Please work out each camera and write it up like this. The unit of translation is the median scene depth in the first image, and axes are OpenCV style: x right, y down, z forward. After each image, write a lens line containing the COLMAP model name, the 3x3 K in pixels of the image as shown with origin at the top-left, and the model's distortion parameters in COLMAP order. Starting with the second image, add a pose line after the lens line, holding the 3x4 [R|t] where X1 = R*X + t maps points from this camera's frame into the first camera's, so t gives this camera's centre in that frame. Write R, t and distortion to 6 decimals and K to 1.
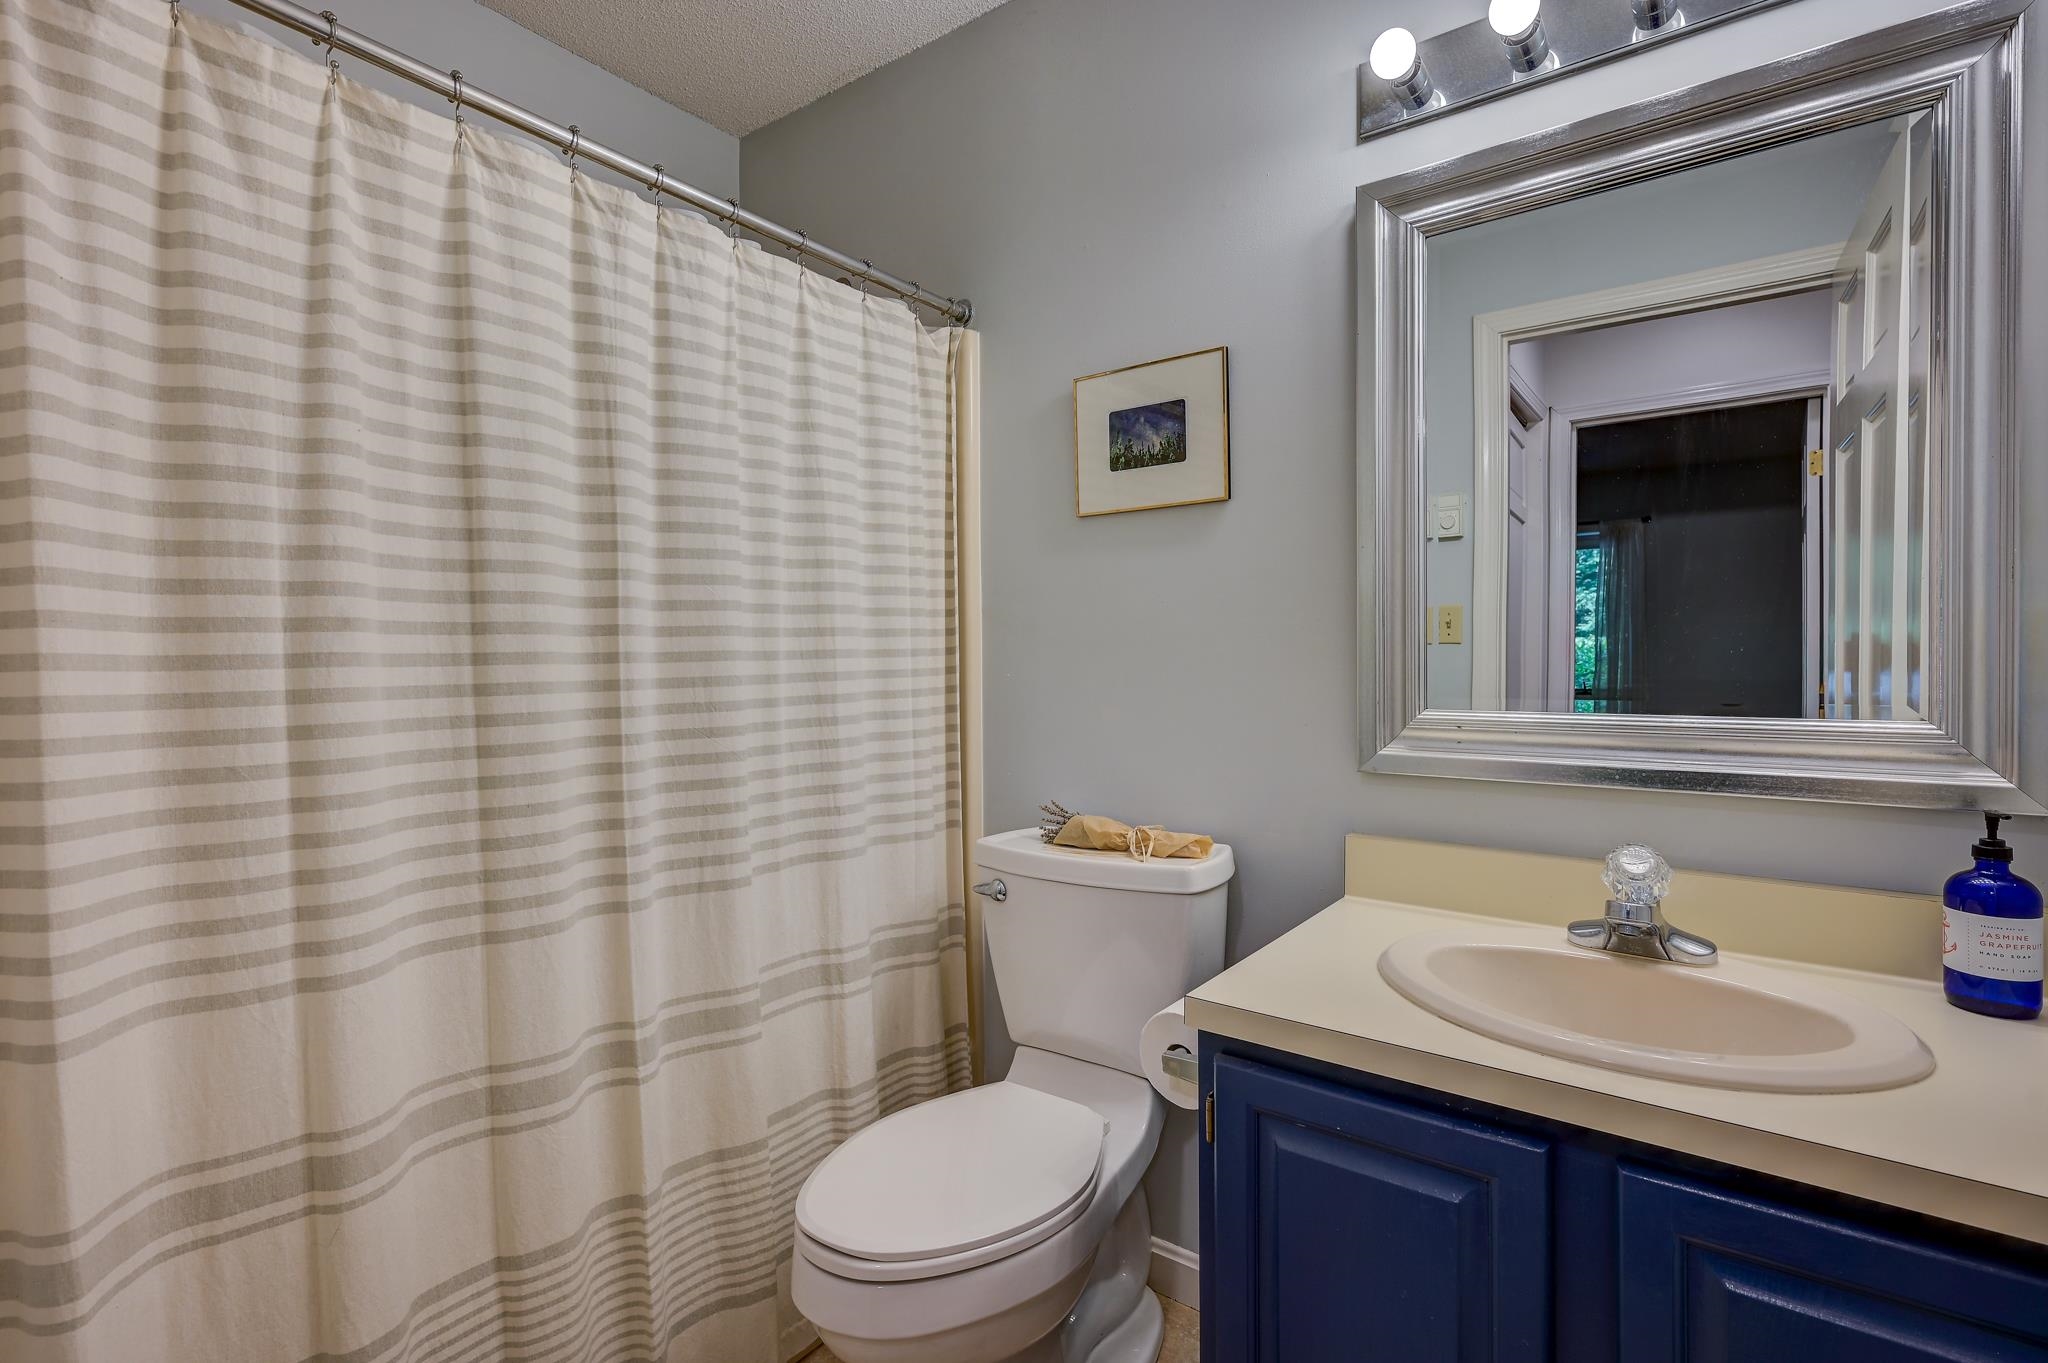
lens RADIAL K [[938.4, 0, 1020.8], [0, 938.4, 678.4], [0, 0, 1]] dist [0.002034, 0.000731]
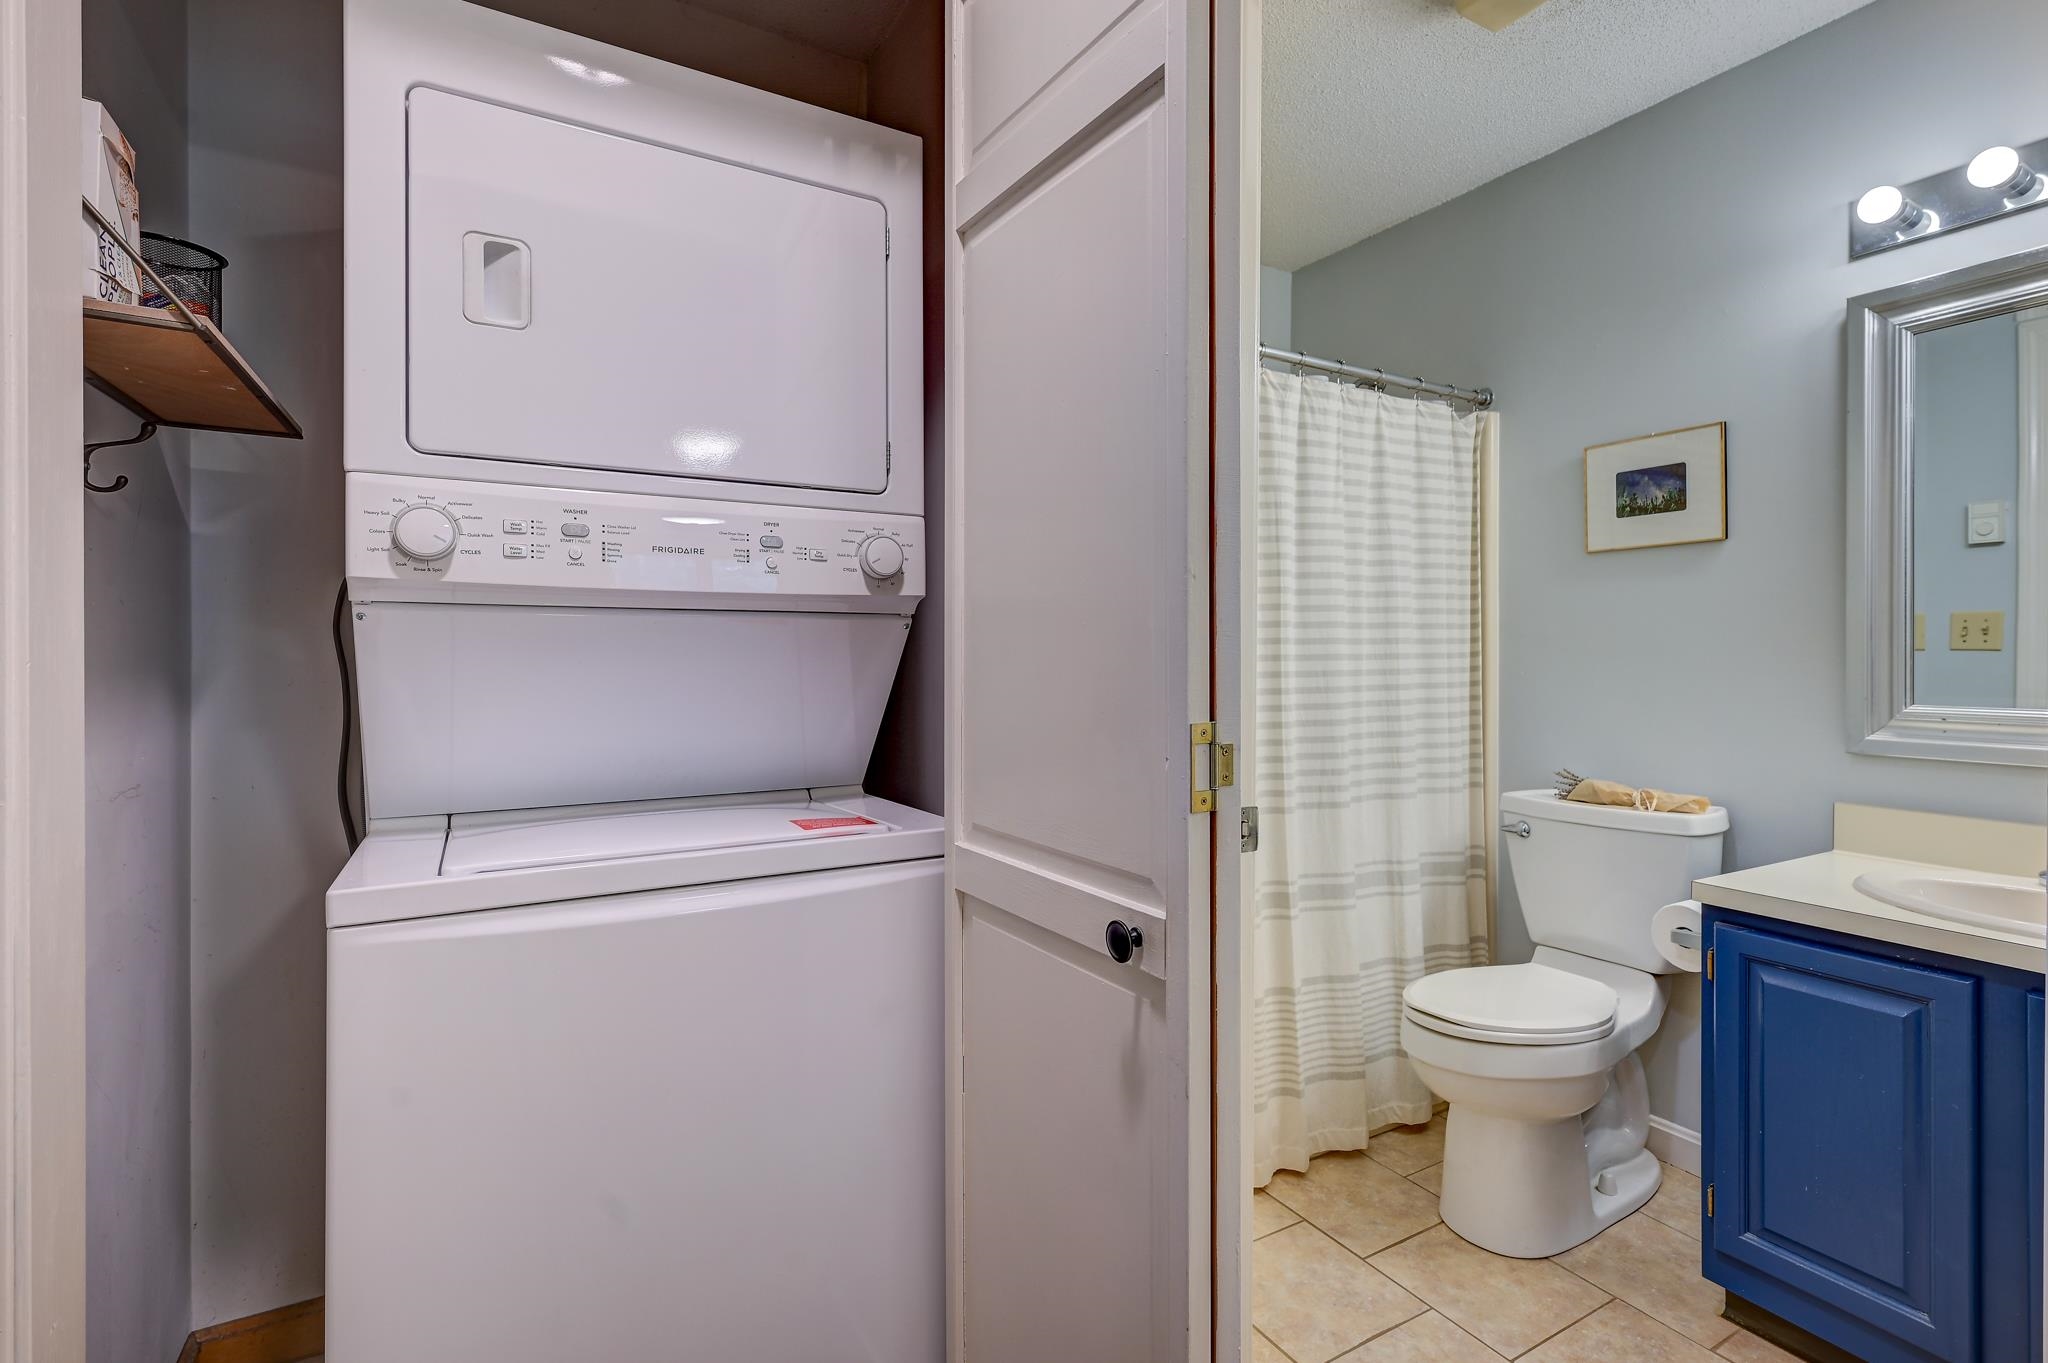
lens RADIAL K [[938.4, 0, 1058.6], [0, 938.4, 659.5], [0, 0, 1]] dist [0.002034, 0.000731]
pose [[0.923924, 0.010587, -0.382431, -0.131373], [-0.017691, 0.999730, -0.015064, 0.010056], [0.382168, 0.020683, 0.923861, -0.544244]]
